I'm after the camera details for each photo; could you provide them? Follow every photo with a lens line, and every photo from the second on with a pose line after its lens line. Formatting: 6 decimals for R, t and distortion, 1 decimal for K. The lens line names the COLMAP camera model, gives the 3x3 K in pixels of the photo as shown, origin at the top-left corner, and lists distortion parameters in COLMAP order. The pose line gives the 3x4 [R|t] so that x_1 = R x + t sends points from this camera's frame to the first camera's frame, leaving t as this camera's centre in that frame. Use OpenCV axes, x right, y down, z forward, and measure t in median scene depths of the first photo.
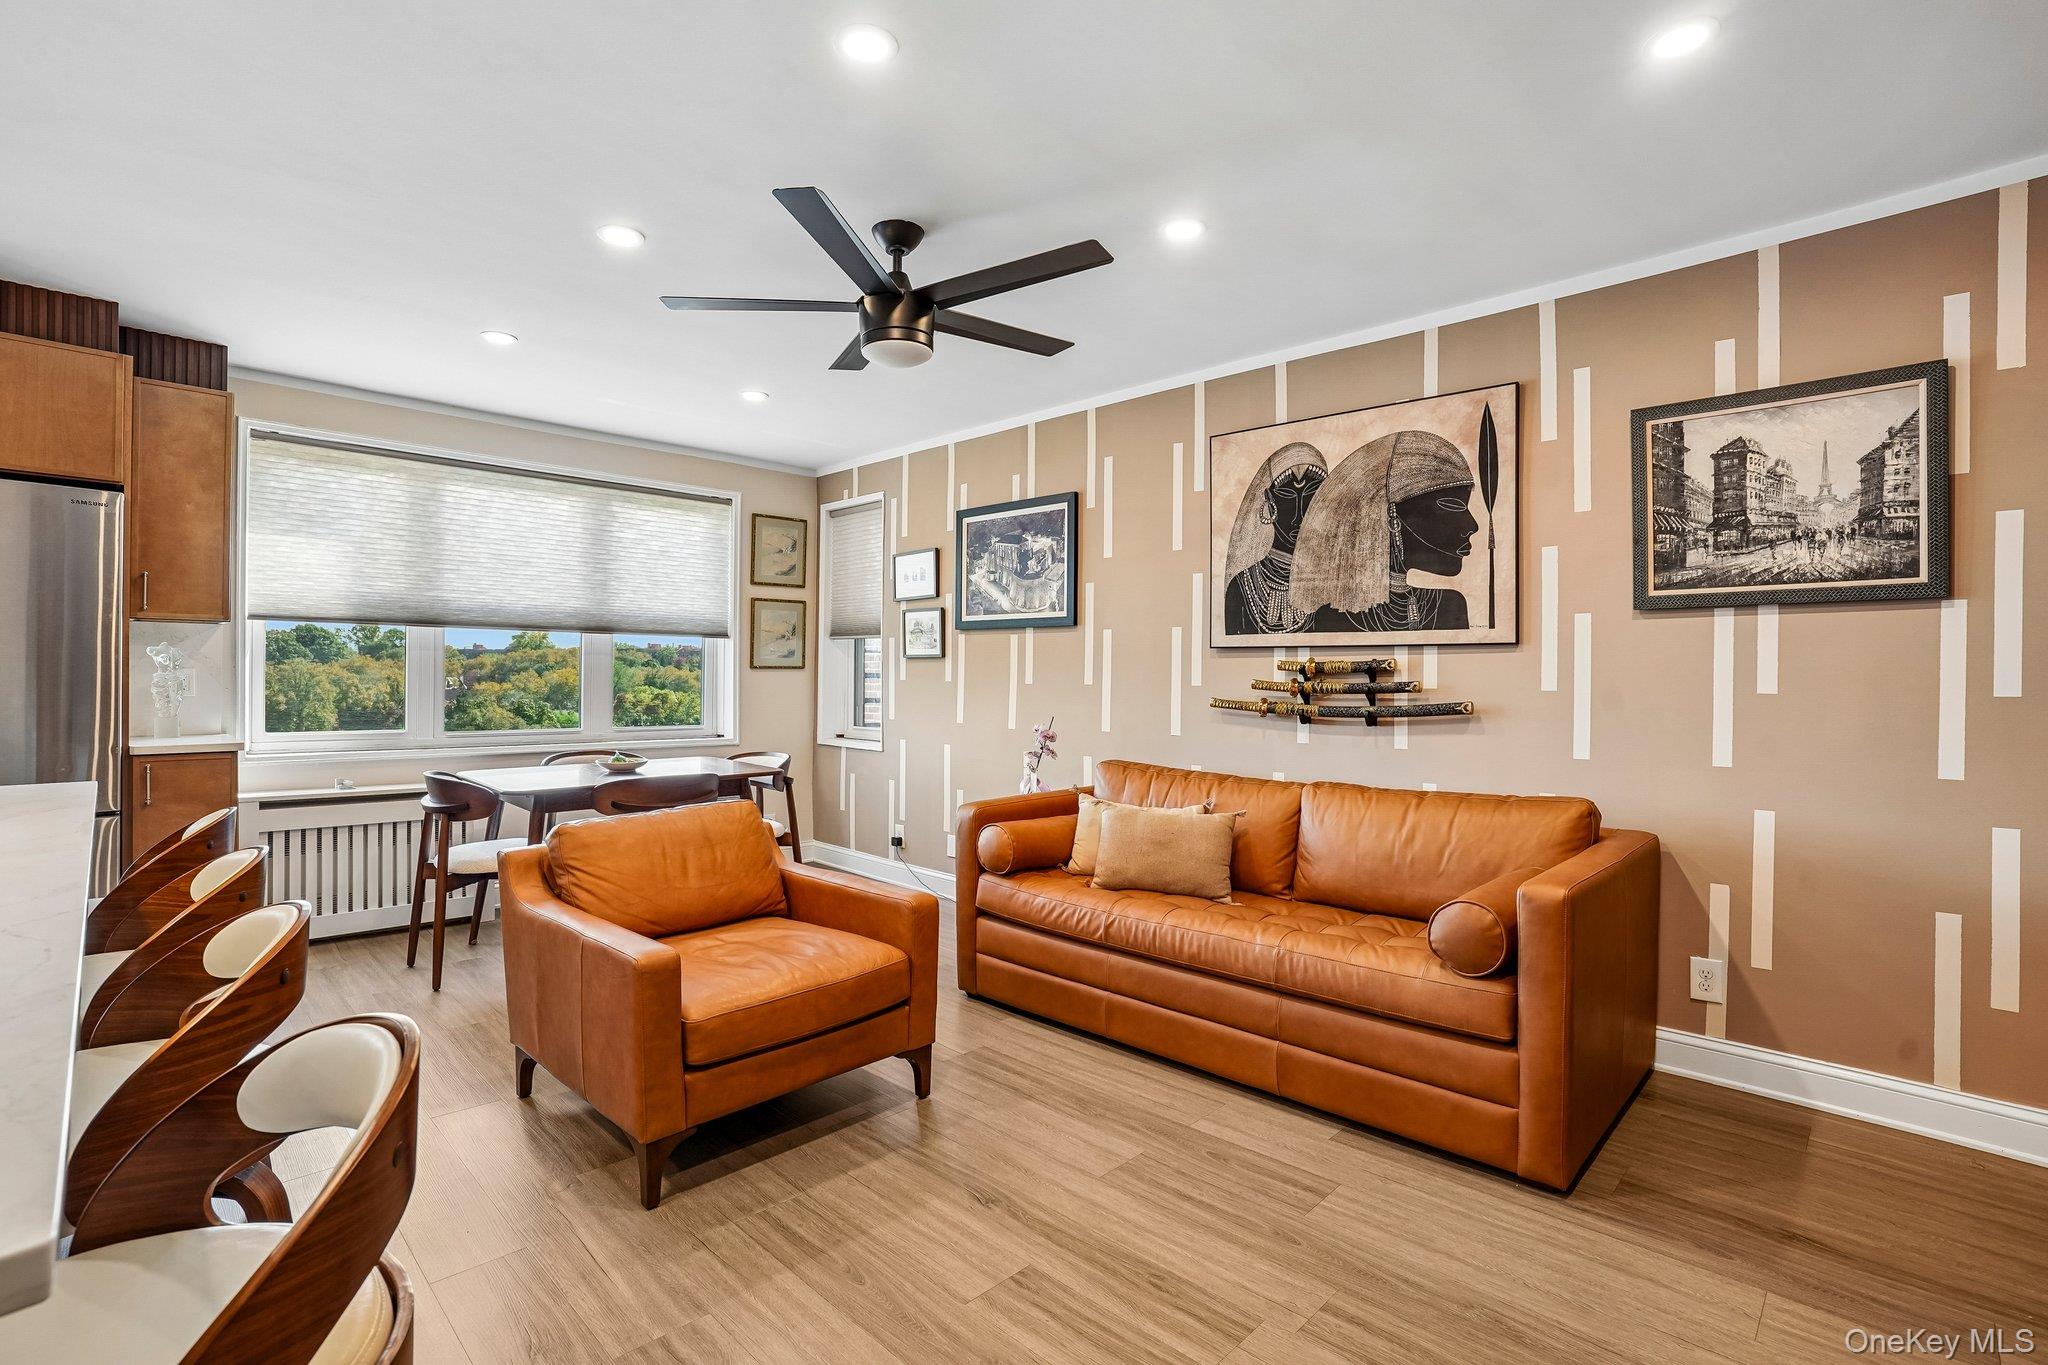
lens RADIAL K [[950.0, 0, 1021.5], [0, 950.0, 681.3], [0, 0, 1]] dist [-0.084141, 0.033276]
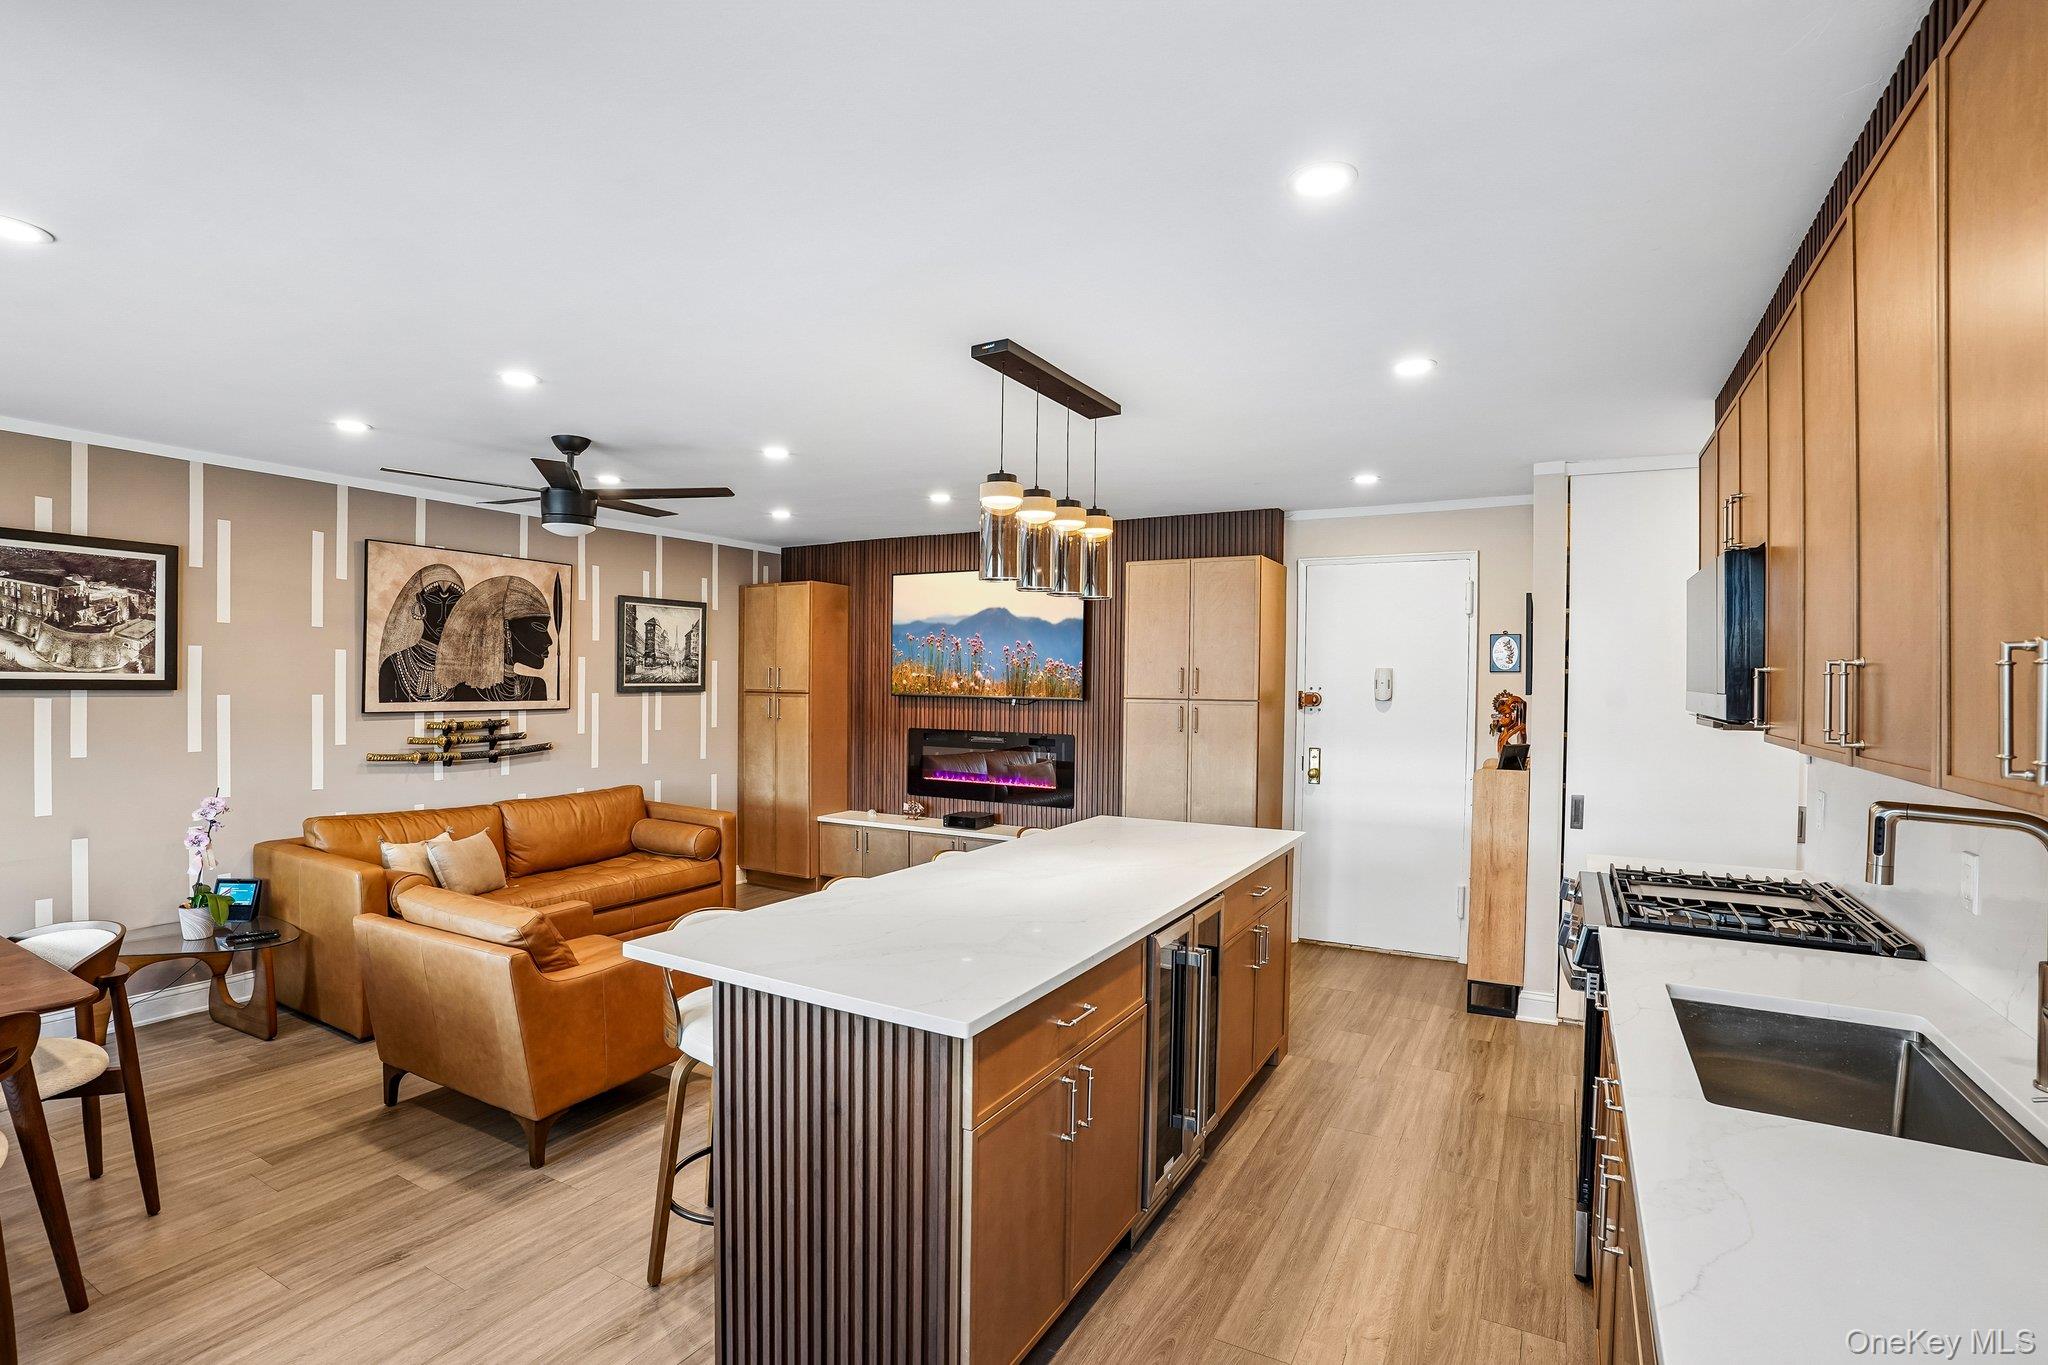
lens RADIAL K [[967.2, 0, 1013.3], [0, 967.2, 693.3], [0, 0, 1]] dist [-0.067034, 0.028397]
pose [[-0.255904, -0.024169, 0.966400, -1.313769], [-0.009272, 0.999703, 0.022547, -0.105996], [-0.966658, -0.003191, -0.256052, 0.556543]]
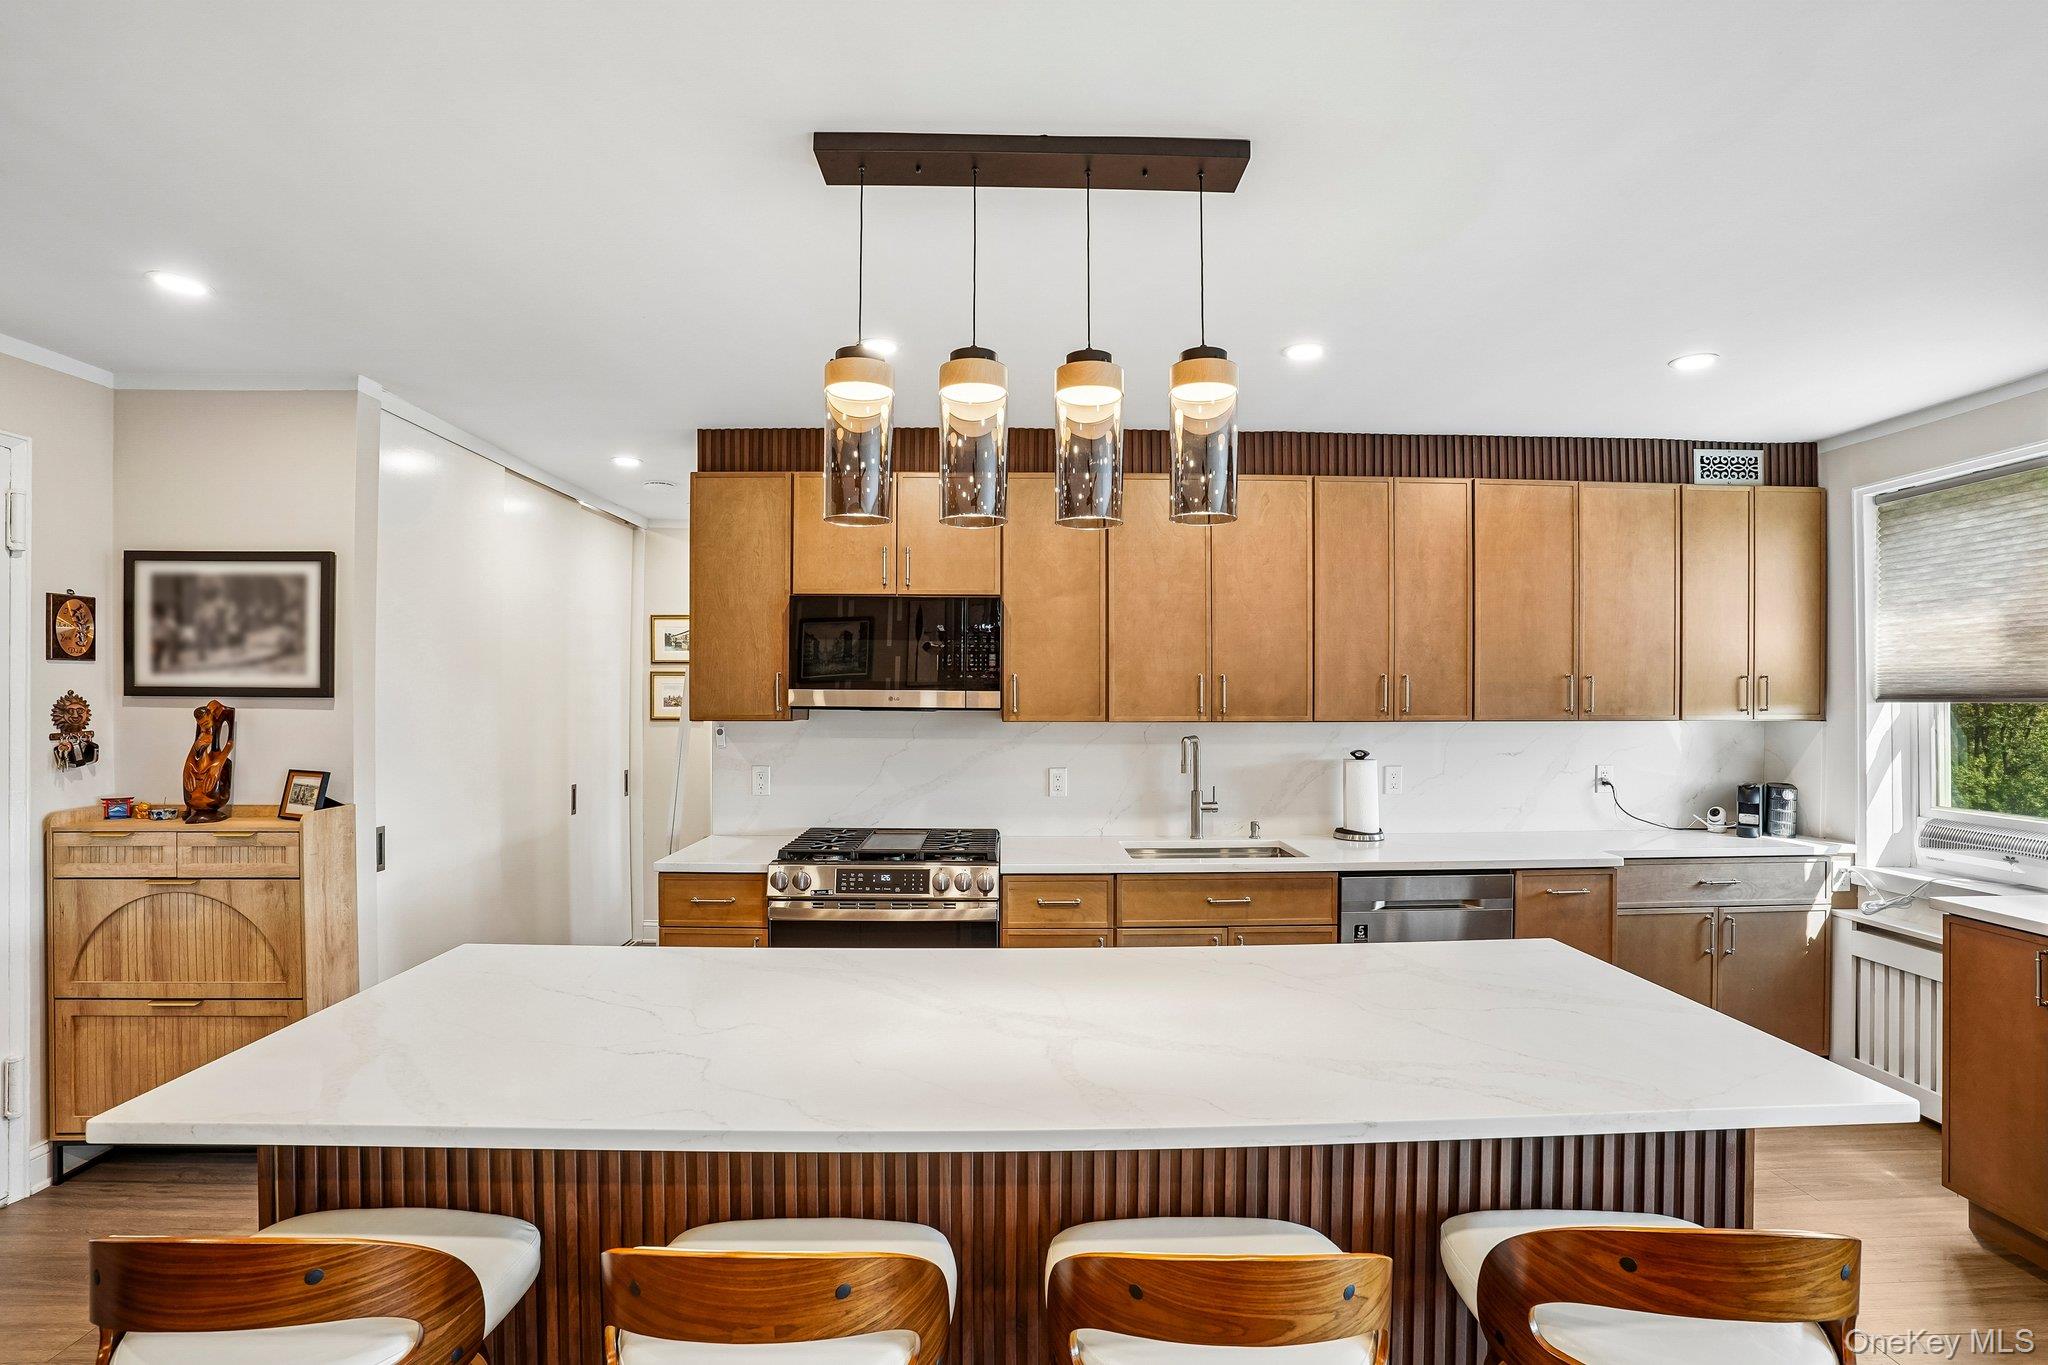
lens RADIAL K [[954.0, 0, 1021.8], [0, 954.0, 688.1], [0, 0, 1]] dist [-0.086318, 0.034140]
pose [[-0.694066, -0.015091, -0.719753, -0.135677], [-0.010588, 0.999886, -0.010755, -0.088120], [0.719833, 0.000156, -0.694147, 0.625461]]
